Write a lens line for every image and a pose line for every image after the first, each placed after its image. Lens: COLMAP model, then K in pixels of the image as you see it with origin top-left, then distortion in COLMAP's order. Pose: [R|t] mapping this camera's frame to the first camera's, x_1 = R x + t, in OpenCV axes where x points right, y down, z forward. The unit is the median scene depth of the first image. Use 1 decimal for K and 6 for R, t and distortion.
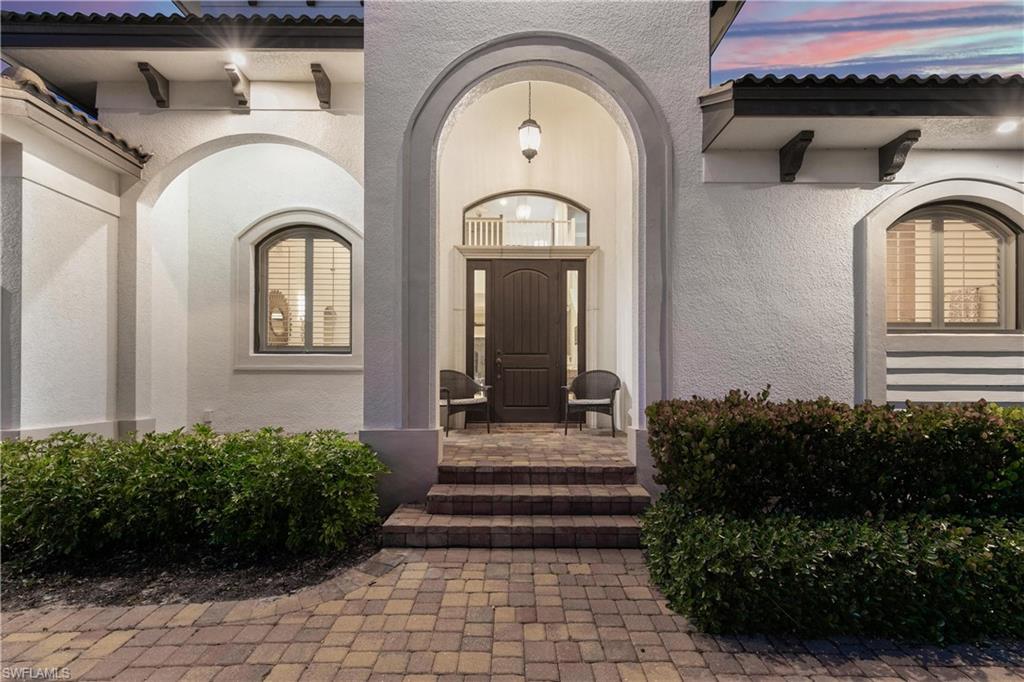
lens RADIAL K [[495.8, 0, 509.3], [0, 495.8, 379.0], [0, 0, 1]] dist [0.001291, 0.000215]
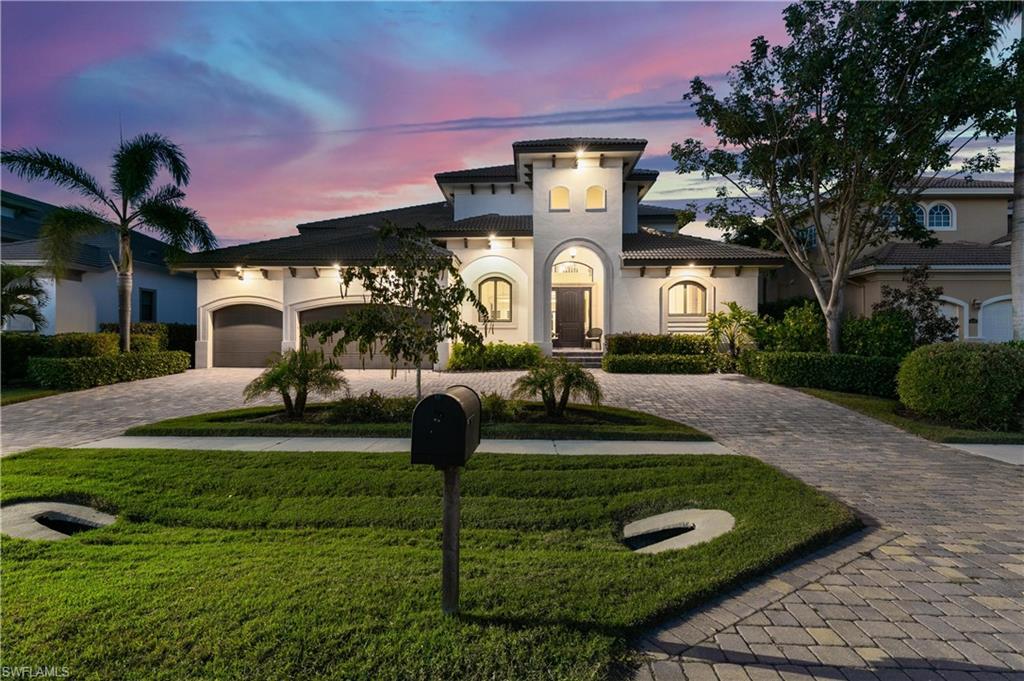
lens RADIAL K [[461.9, 0, 512.0], [0, 461.9, 340.5], [0, 0, 1]] dist [0.003911, 0.000479]
pose [[0.998708, 0.003669, -0.050693, -0.193196], [-0.003152, 0.999942, 0.010267, 0.040840], [0.050727, -0.010094, 0.998662, -1.946760]]
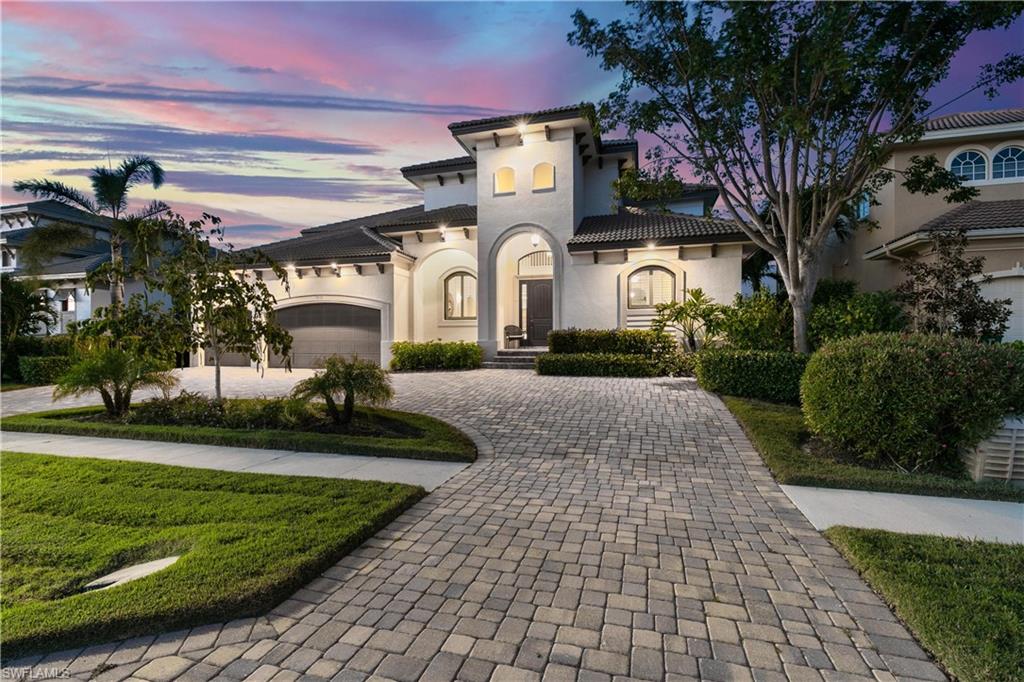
lens RADIAL K [[465.9, 0, 512.0], [0, 465.9, 341.0], [0, 0, 1]] dist [0.003234, 0.000652]
pose [[0.957360, -0.002921, -0.288881, 0.685136], [0.005888, 0.999938, 0.009402, 0.058993], [0.288836, -0.010702, 0.957319, -1.576715]]
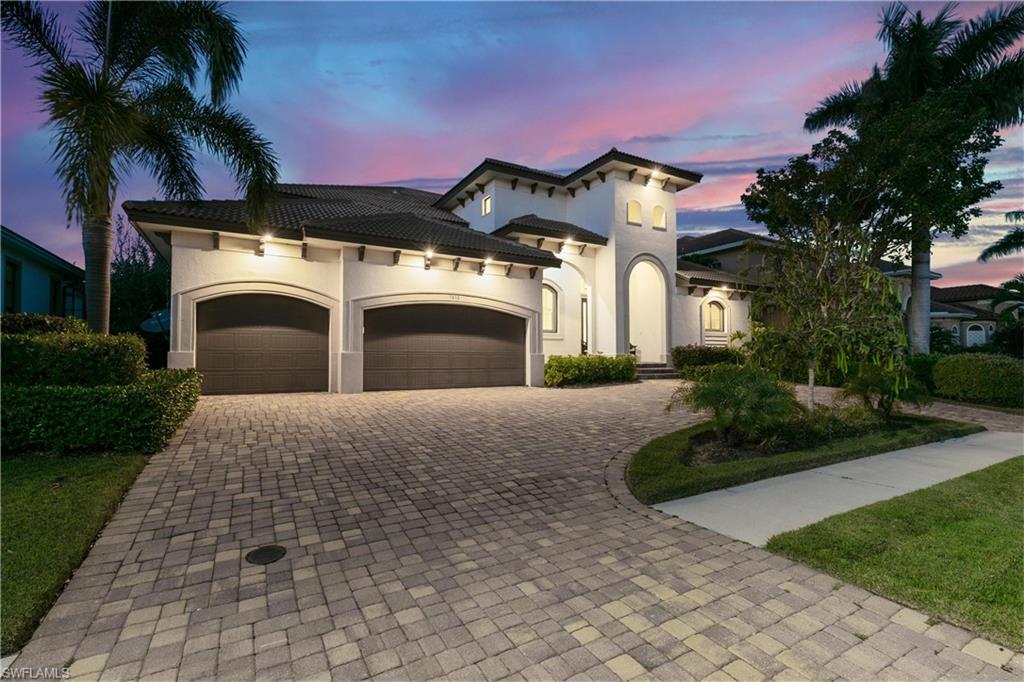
lens RADIAL K [[461.9, 0, 512.0], [0, 461.9, 341.0], [0, 0, 1]] dist [0.003911, 0.000479]
pose [[0.868713, 0.017300, 0.495013, -2.012720], [-0.006058, 0.999686, -0.024307, 0.071304], [-0.495278, 0.018117, 0.868546, -1.235222]]
